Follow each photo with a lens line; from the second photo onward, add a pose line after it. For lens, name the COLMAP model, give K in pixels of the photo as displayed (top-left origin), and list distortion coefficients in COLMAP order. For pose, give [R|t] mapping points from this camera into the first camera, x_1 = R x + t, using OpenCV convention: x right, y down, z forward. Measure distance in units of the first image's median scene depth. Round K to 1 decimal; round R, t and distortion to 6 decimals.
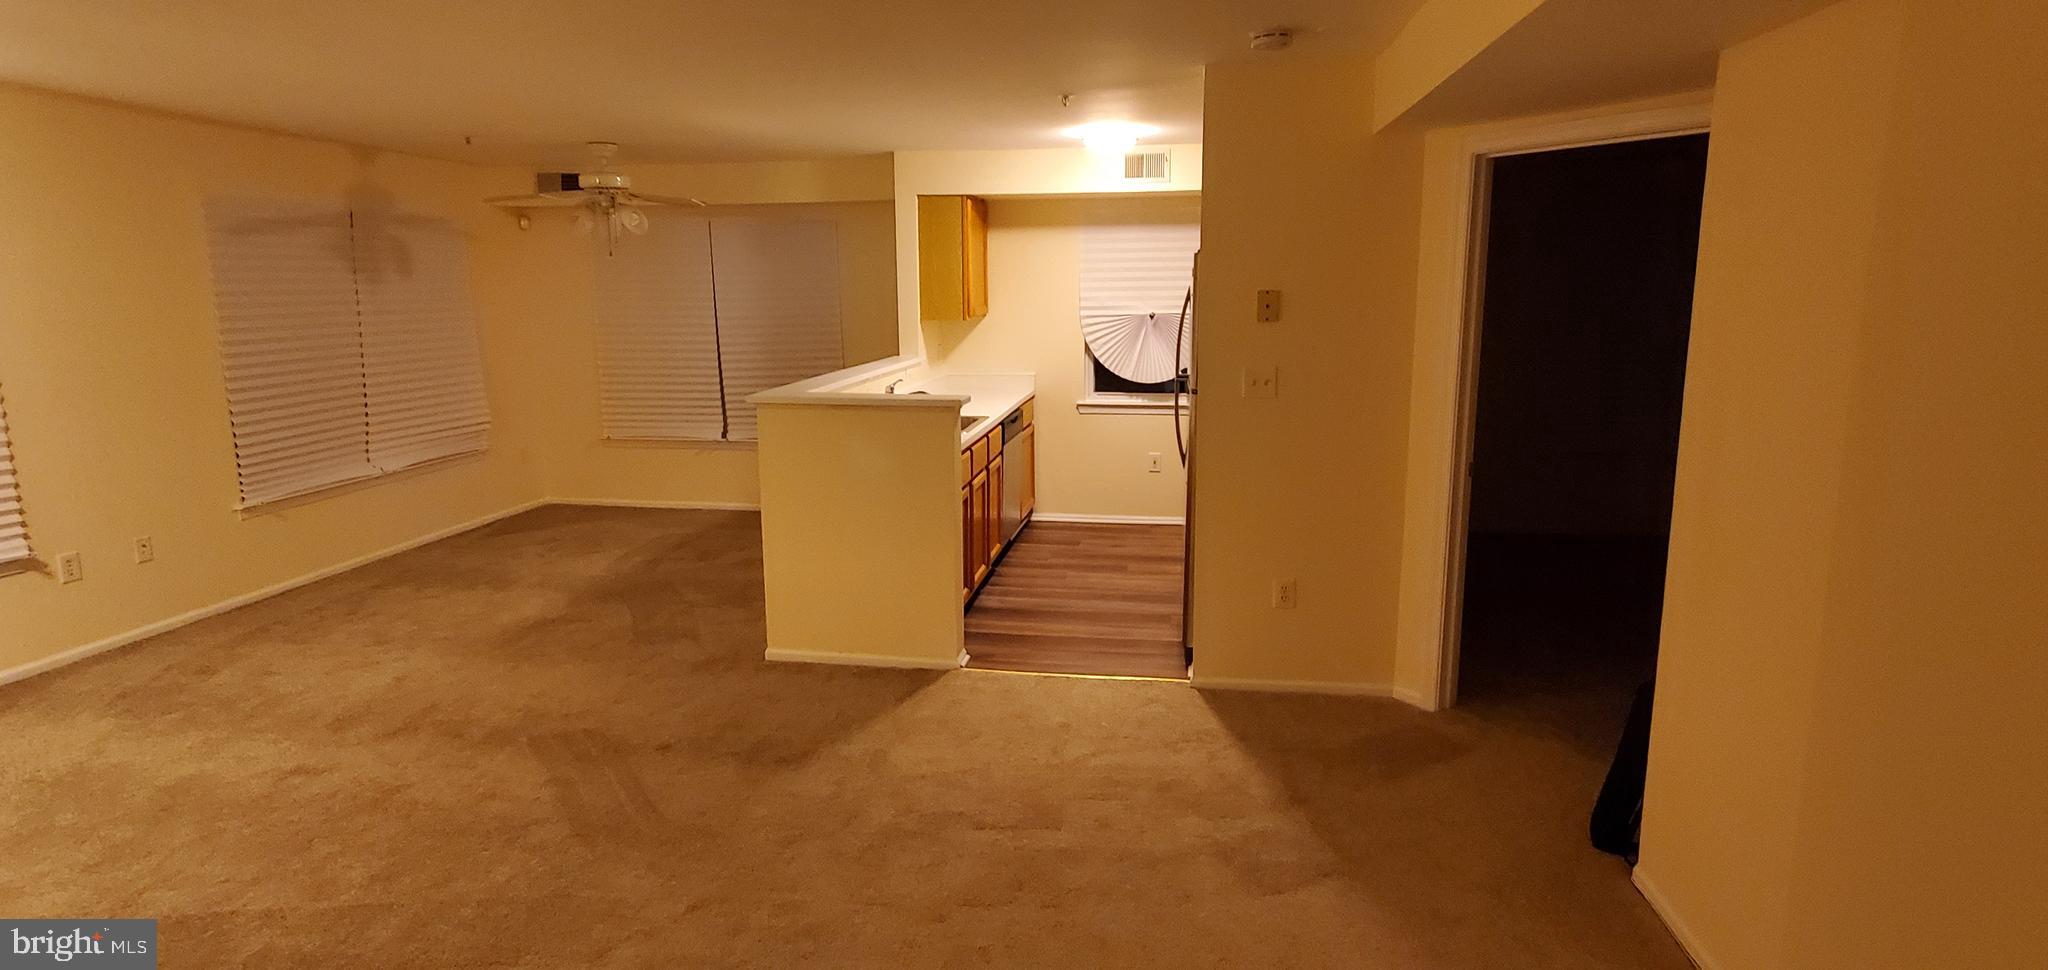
lens RADIAL K [[1034.4, 0, 1068.7], [0, 1034.4, 477.6], [0, 0, 1]] dist [0.001471, 0.001864]
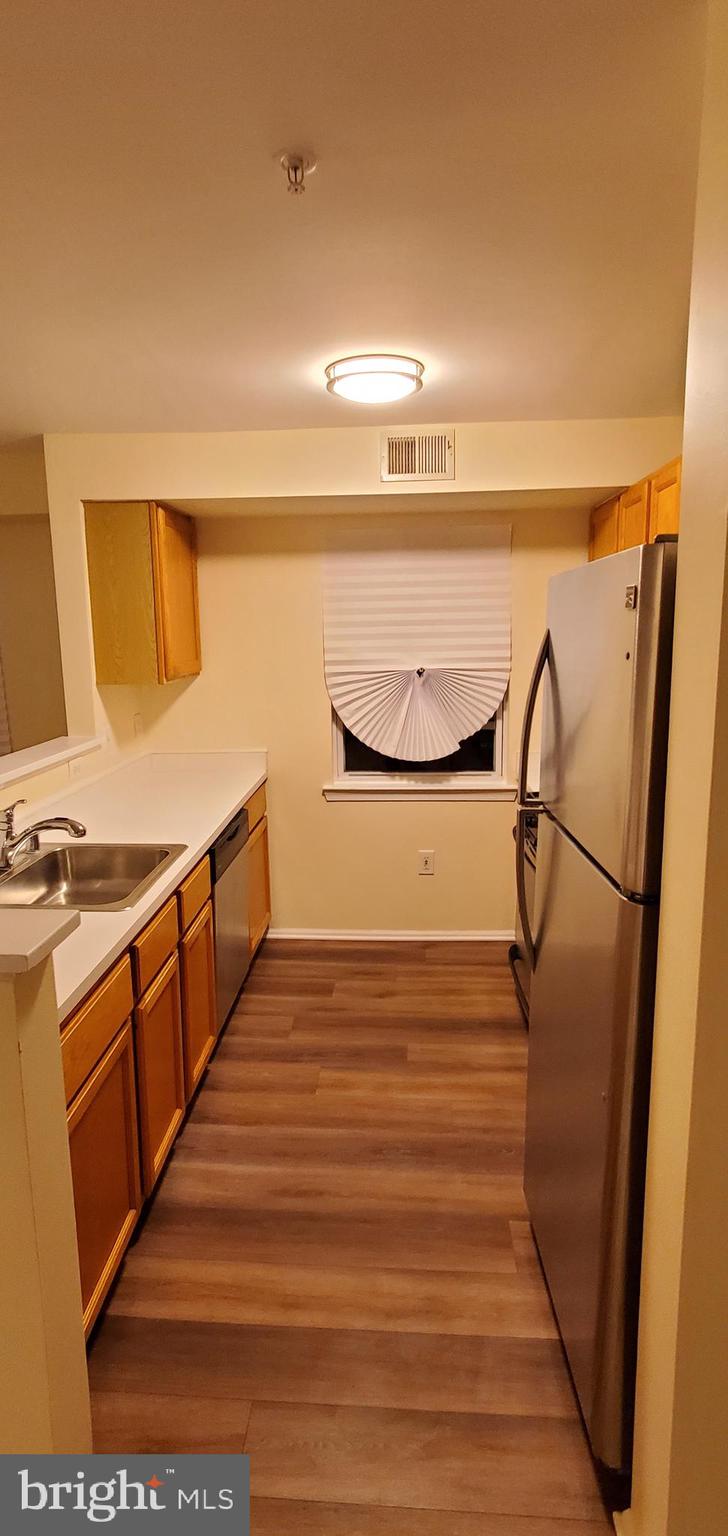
lens RADIAL K [[775.8, 0, 364.0], [0, 775.8, 768.0], [0, 0, 1]] dist [0.001471, 0.001864]
pose [[0.996888, -0.023061, 0.075379, -0.004832], [0.023728, 0.999687, -0.007966, -0.088599], [-0.075172, 0.009729, 0.997123, 0.471562]]
